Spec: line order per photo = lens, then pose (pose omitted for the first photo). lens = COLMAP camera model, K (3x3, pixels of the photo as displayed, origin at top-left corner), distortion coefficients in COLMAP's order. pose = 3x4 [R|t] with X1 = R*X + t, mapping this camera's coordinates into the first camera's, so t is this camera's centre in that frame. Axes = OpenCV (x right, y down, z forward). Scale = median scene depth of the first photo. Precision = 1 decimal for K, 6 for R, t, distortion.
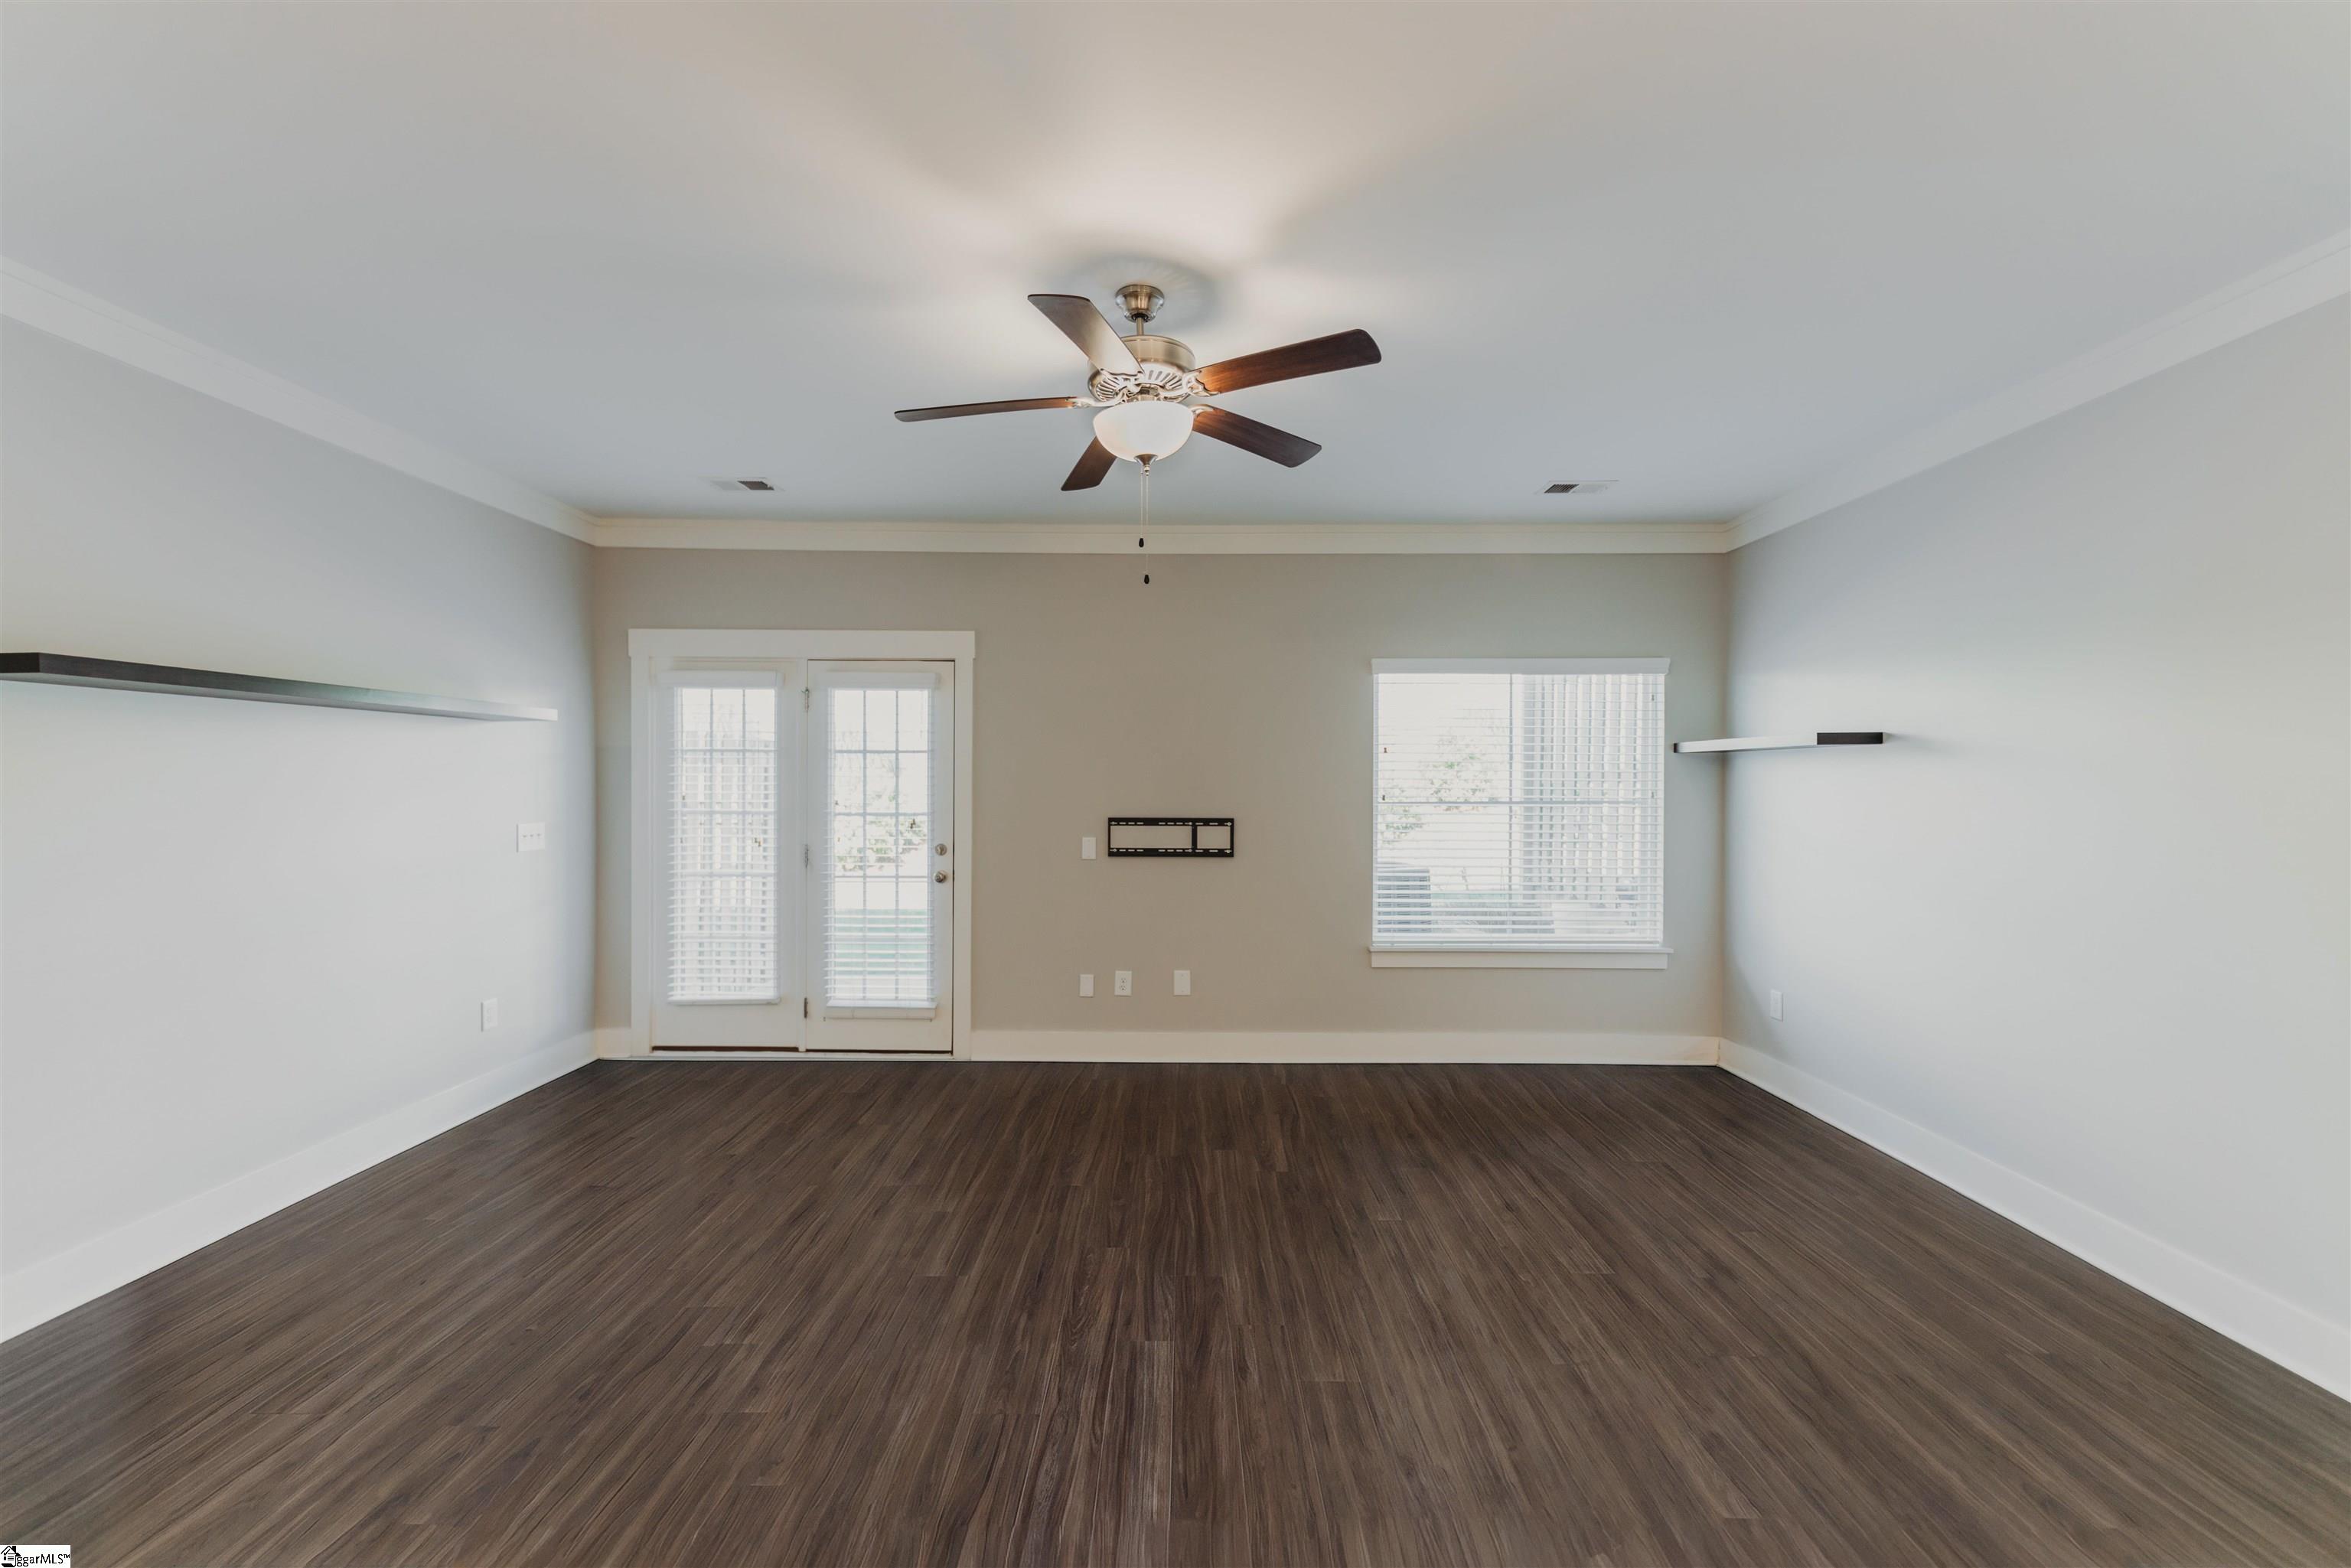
lens RADIAL K [[957.5, 0, 1186.7], [0, 957.5, 788.3], [0, 0, 1]] dist [-0.000934, -0.000087]
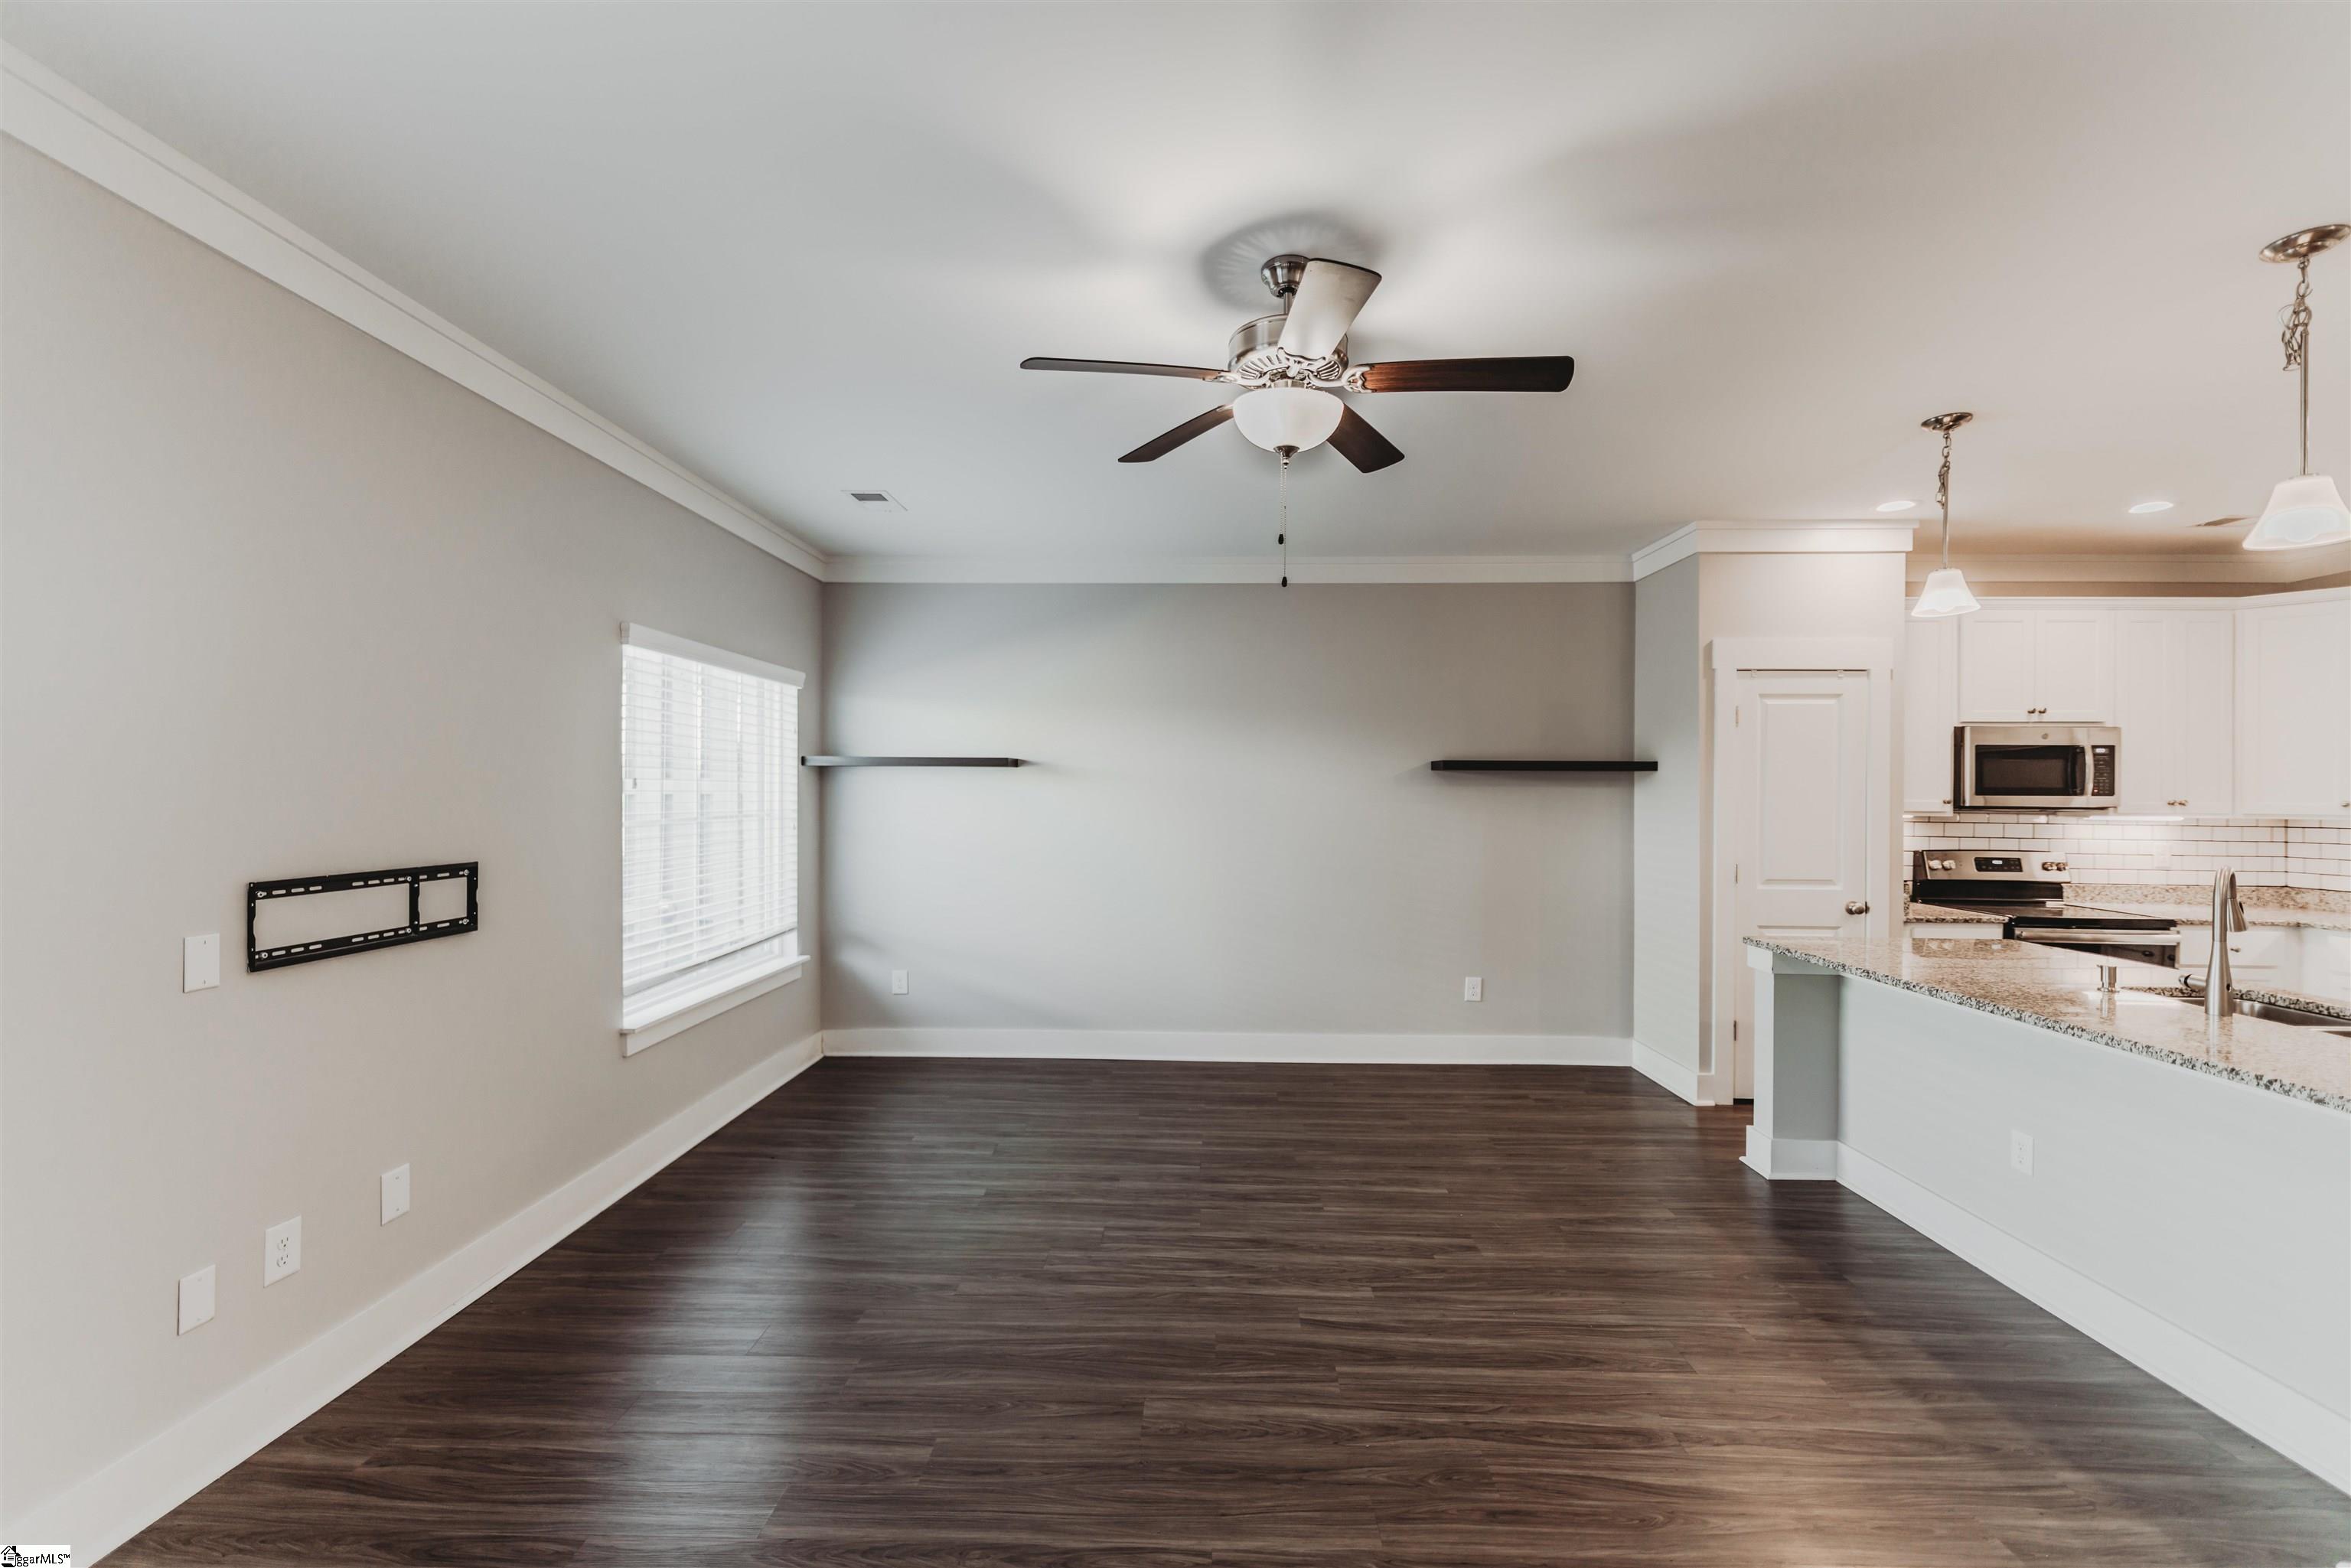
lens RADIAL K [[951.3, 0, 1178.5], [0, 951.3, 792.6], [0, 0, 1]] dist [0.007816, -0.004527]
pose [[0.028035, -0.003962, 0.999599, -0.501357], [-0.000942, 0.999992, 0.003990, -0.012342], [-0.999607, -0.001054, 0.028031, 0.567879]]
